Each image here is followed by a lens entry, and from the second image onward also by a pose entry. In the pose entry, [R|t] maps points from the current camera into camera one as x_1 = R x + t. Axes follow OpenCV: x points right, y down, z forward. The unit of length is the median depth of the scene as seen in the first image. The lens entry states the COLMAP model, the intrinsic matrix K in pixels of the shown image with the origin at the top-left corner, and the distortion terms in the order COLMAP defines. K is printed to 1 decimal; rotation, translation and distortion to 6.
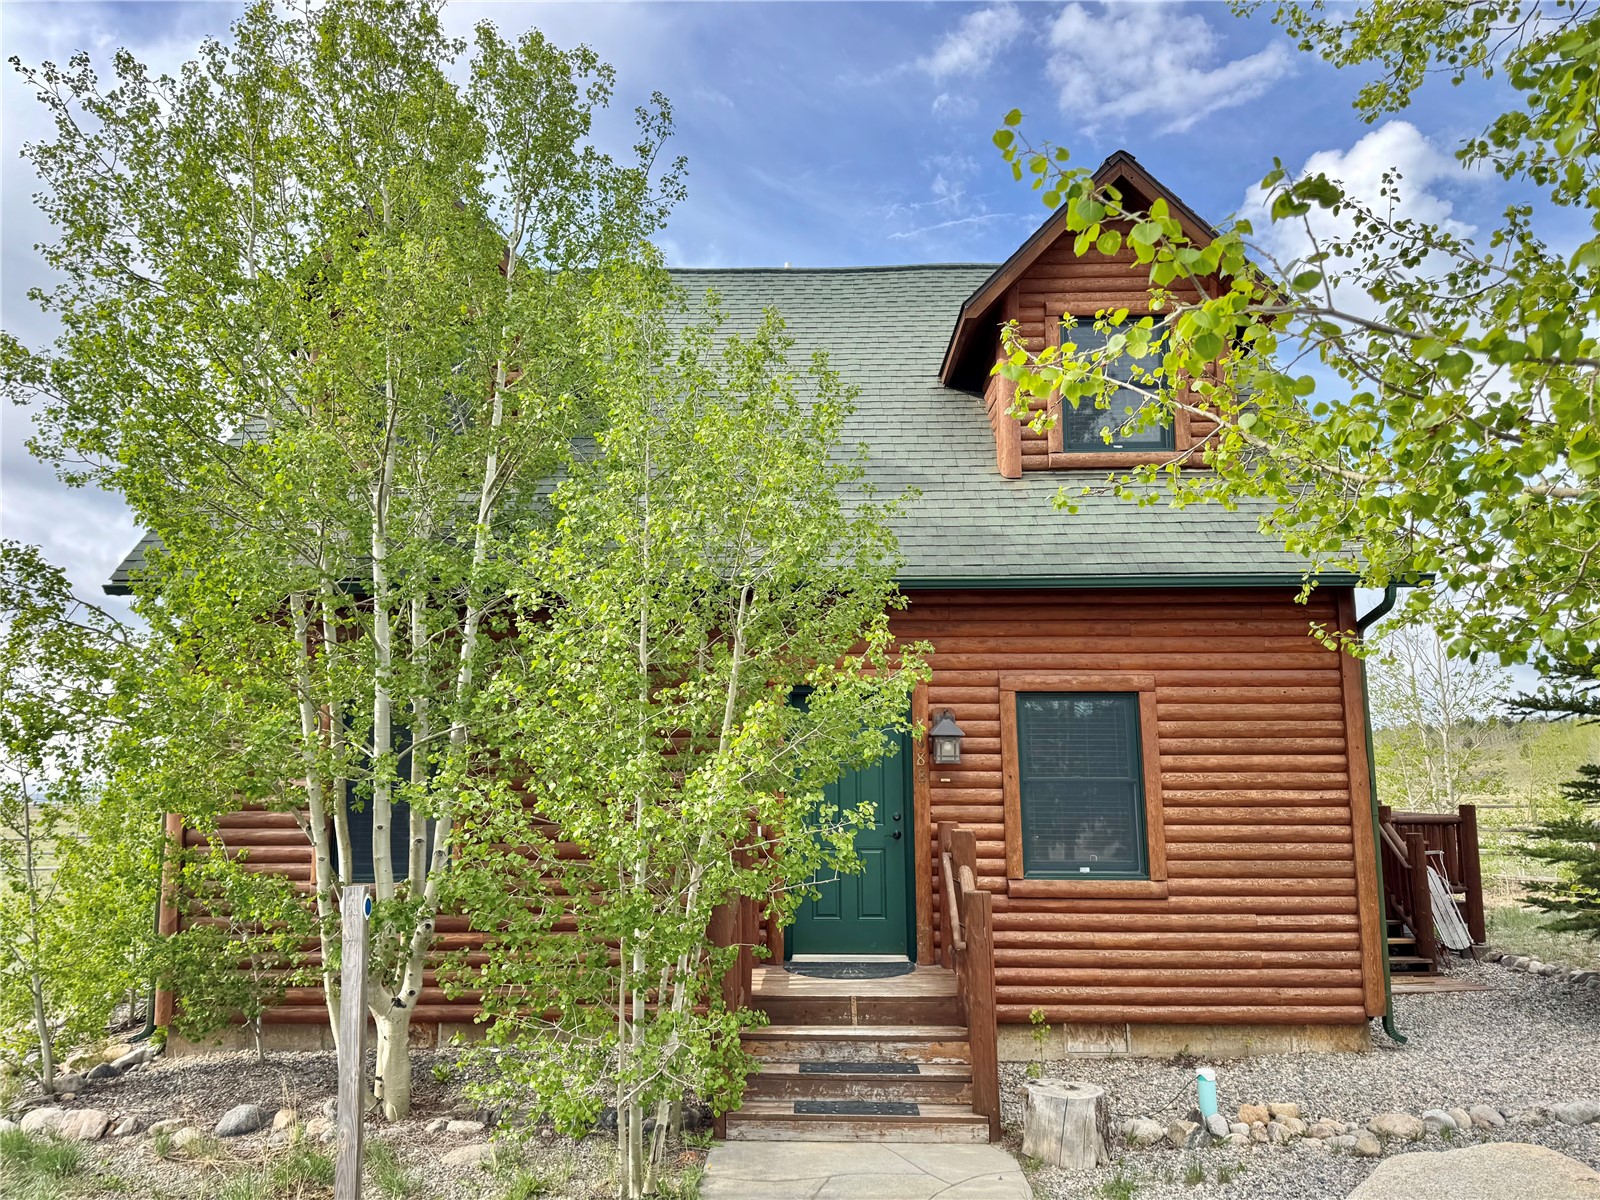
lens RADIAL K [[1182.0, 0, 761.6], [0, 1182.0, 596.8], [0, 0, 1]] dist [0.017823, -0.030614]
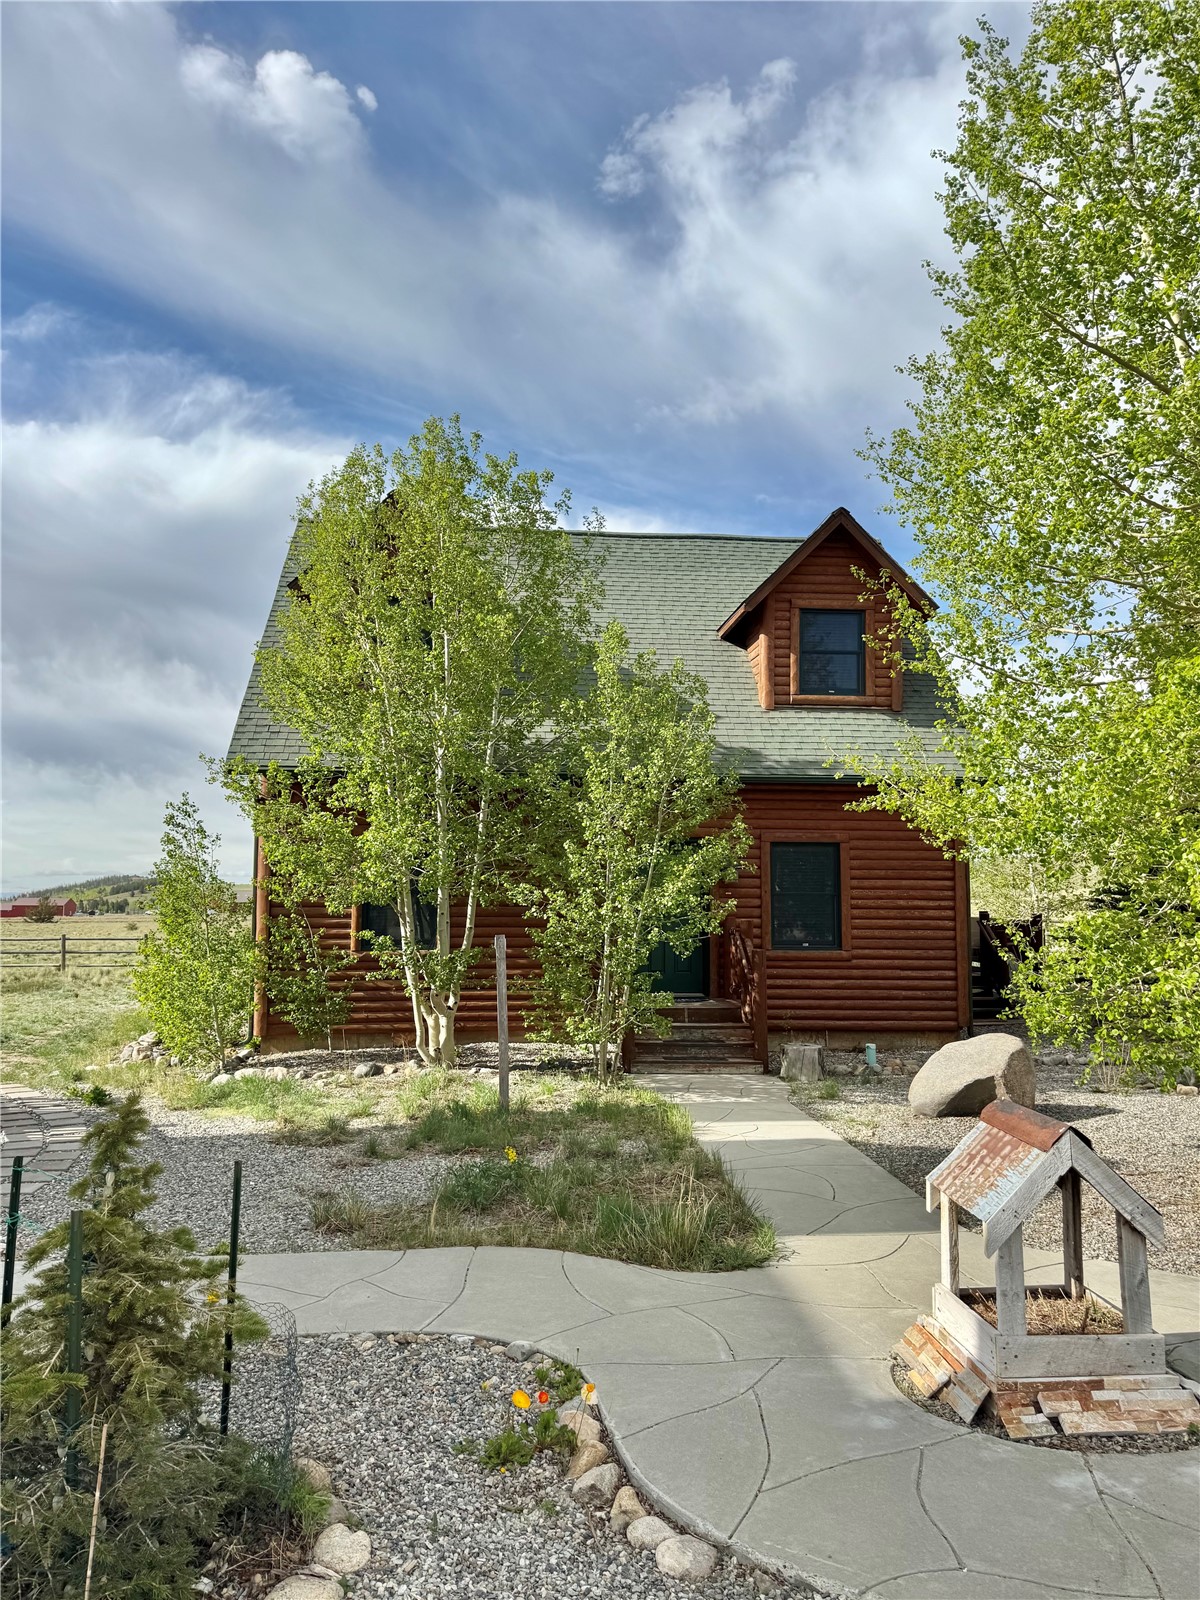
lens RADIAL K [[1182.0, 0, 569.1], [0, 1182.0, 817.8], [0, 0, 1]] dist [0.017823, -0.030614]
pose [[0.993992, 0.015557, 0.108338, -0.260995], [-0.024461, 0.996386, 0.081347, -0.086681], [-0.106681, -0.083508, 0.990780, -0.660939]]
